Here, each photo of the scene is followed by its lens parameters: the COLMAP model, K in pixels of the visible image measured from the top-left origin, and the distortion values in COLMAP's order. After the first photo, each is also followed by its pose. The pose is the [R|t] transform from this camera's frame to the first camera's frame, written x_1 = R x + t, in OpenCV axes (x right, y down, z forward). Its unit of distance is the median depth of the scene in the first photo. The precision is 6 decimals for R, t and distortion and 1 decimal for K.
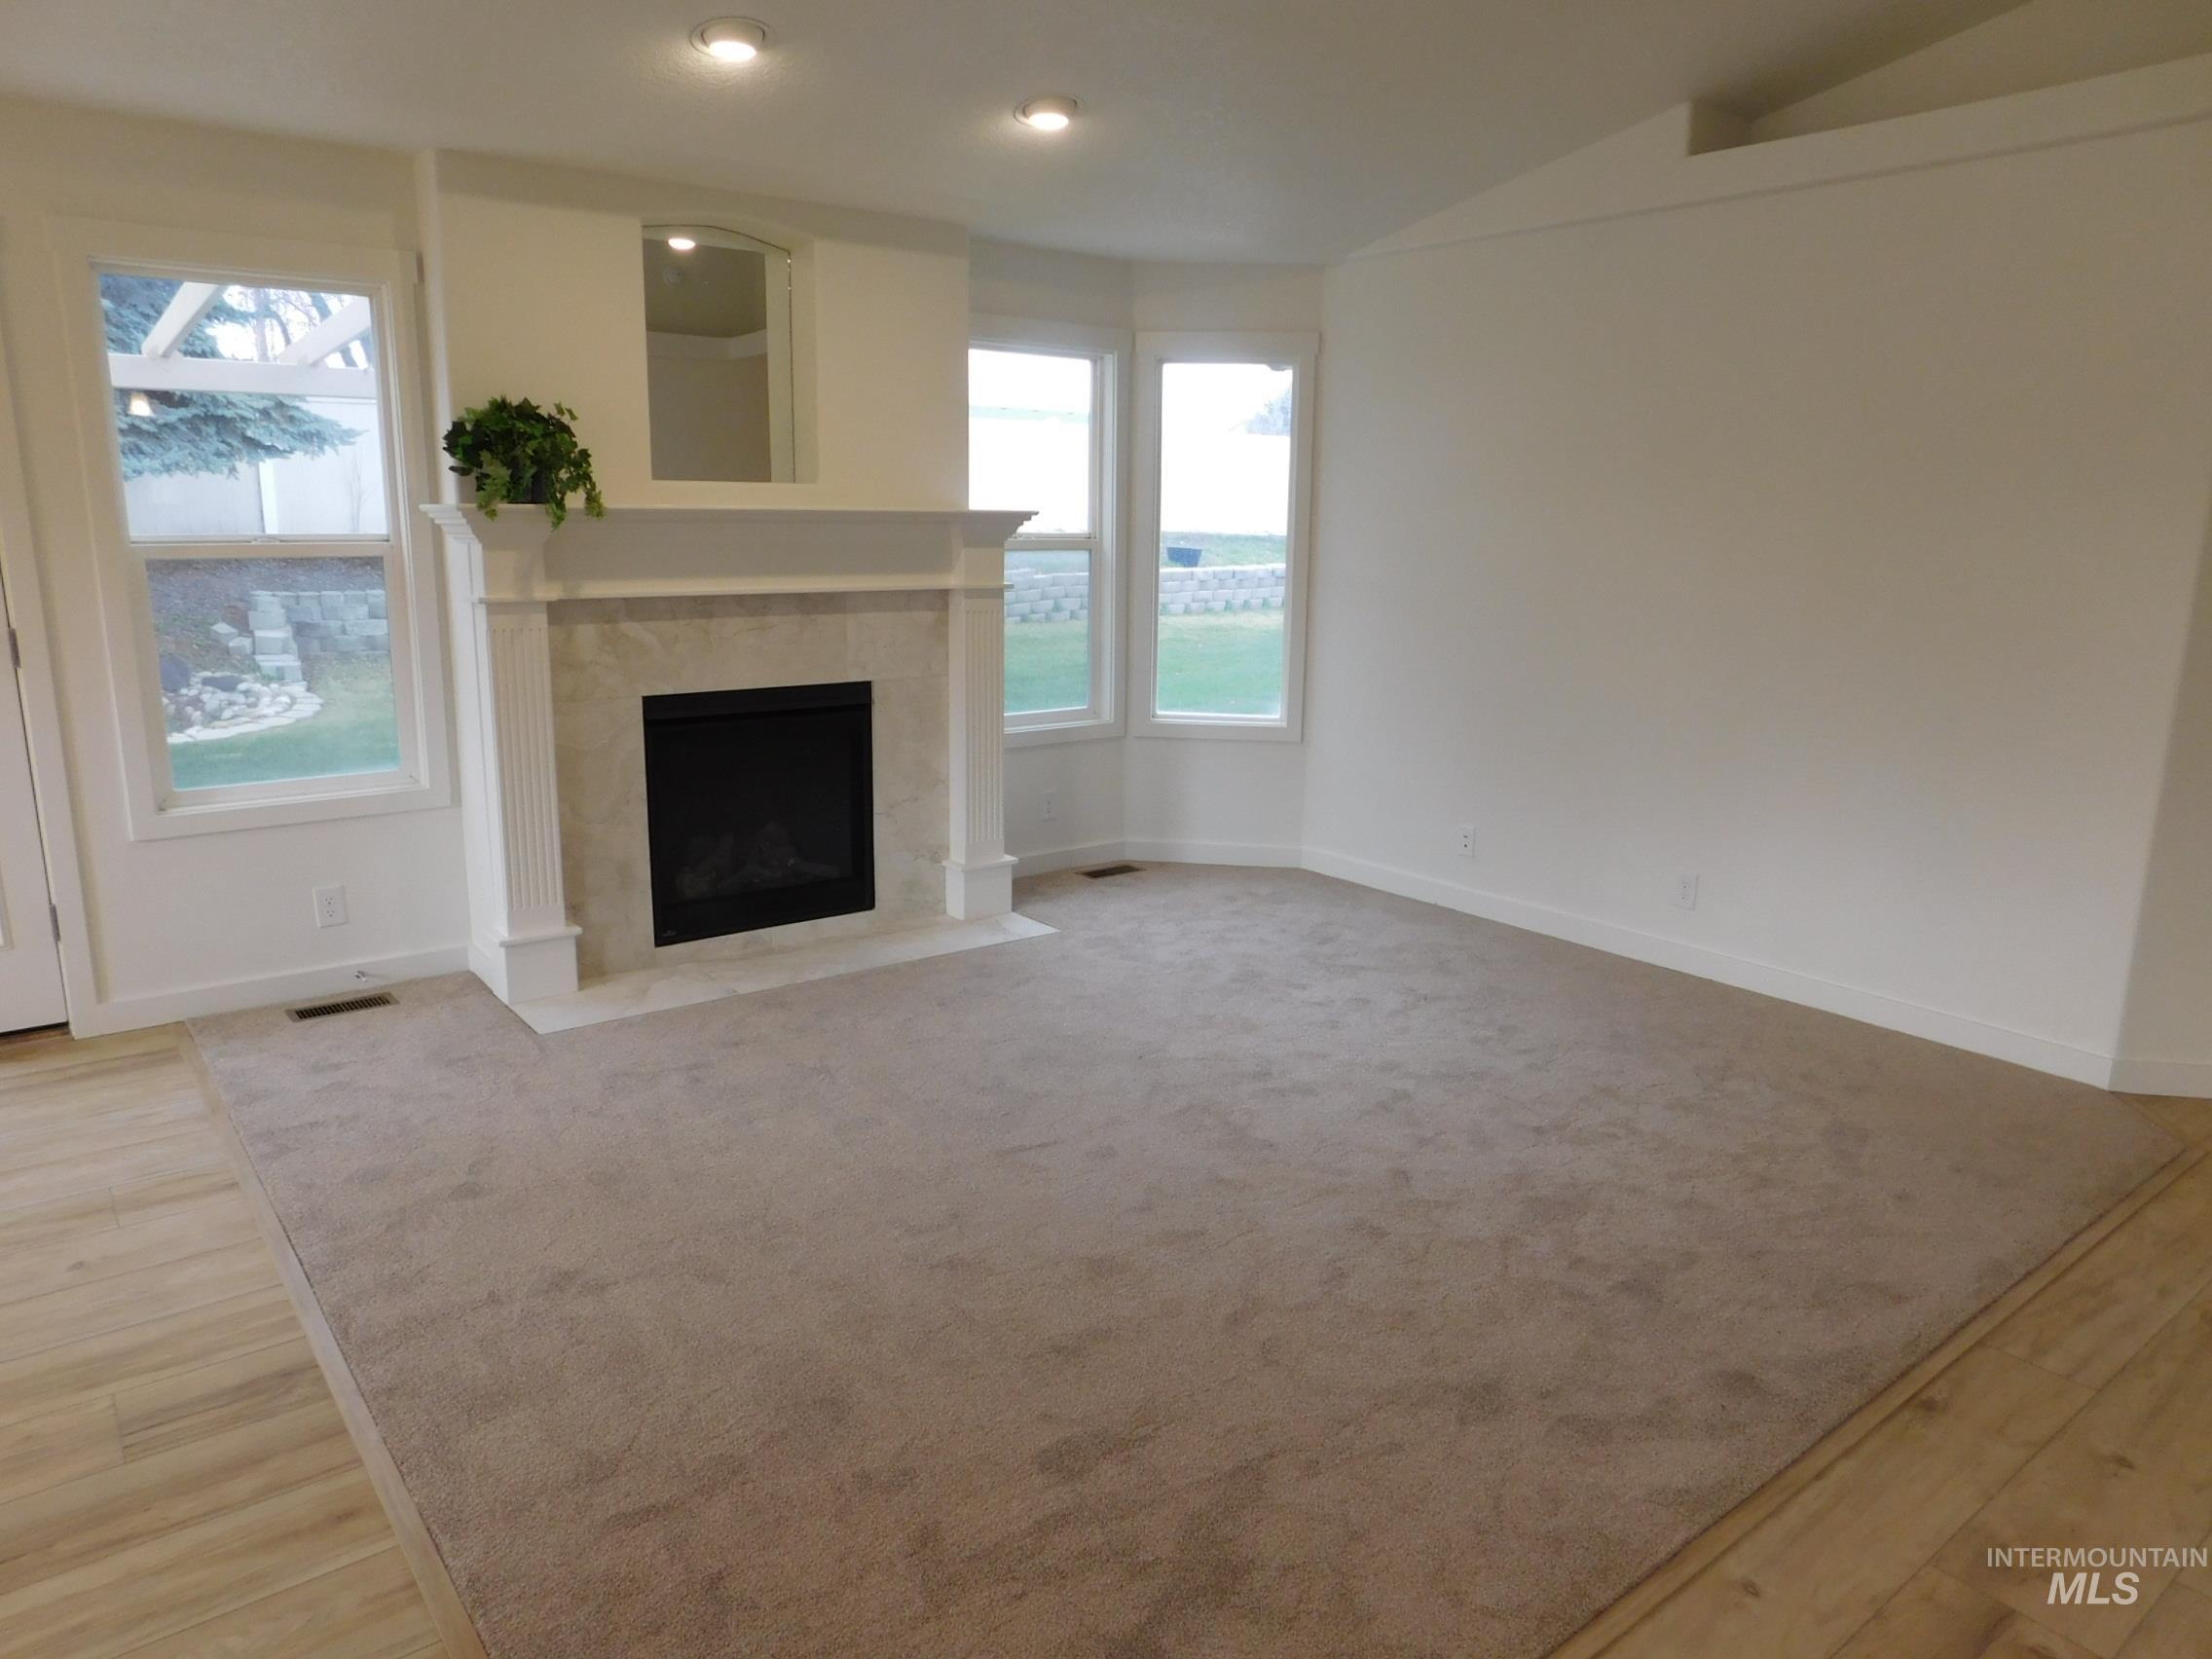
lens RADIAL K [[1468.1, 0, 1106.0], [0, 1468.1, 829.5], [0, 0, 1]] dist [-0.078094, 0.060302]
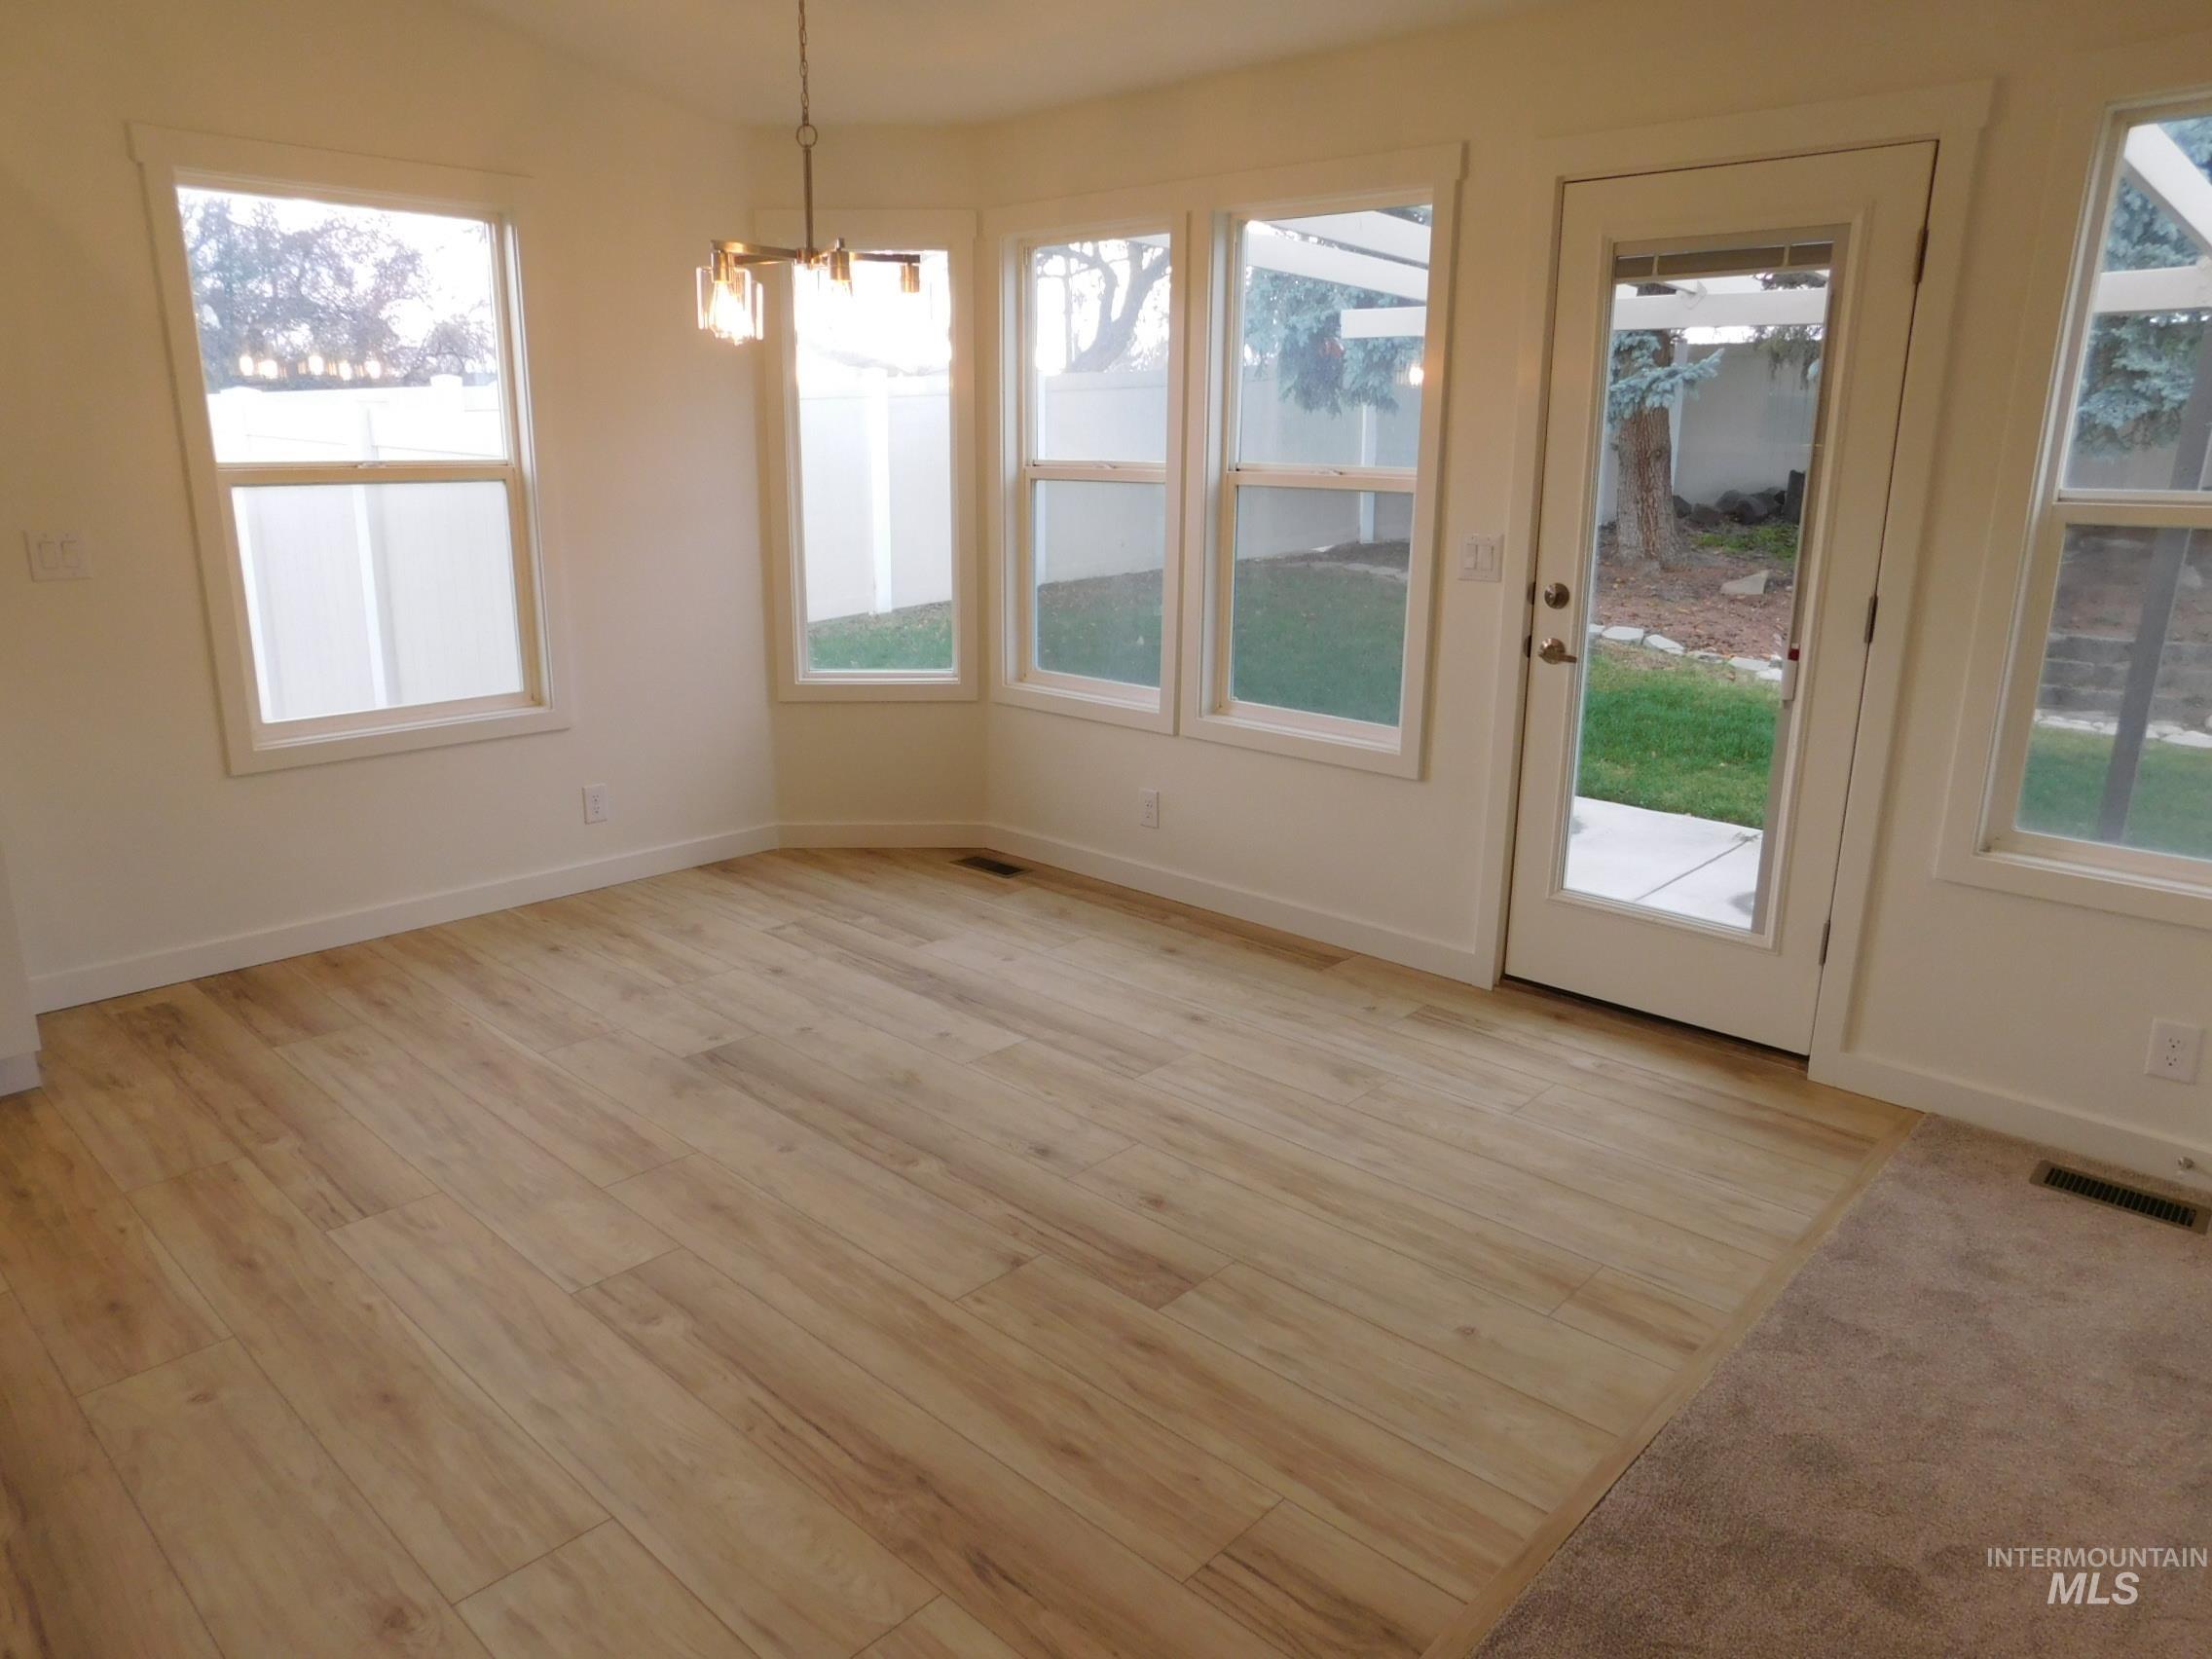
lens RADIAL K [[1468.1, 0, 1106.0], [0, 1468.1, 829.5], [0, 0, 1]] dist [-0.078094, 0.060302]
pose [[0.147112, 0.241703, -0.959134, 0.006131], [-0.221274, 0.953151, 0.206256, -0.095486], [0.964052, 0.181889, 0.193702, 0.487342]]
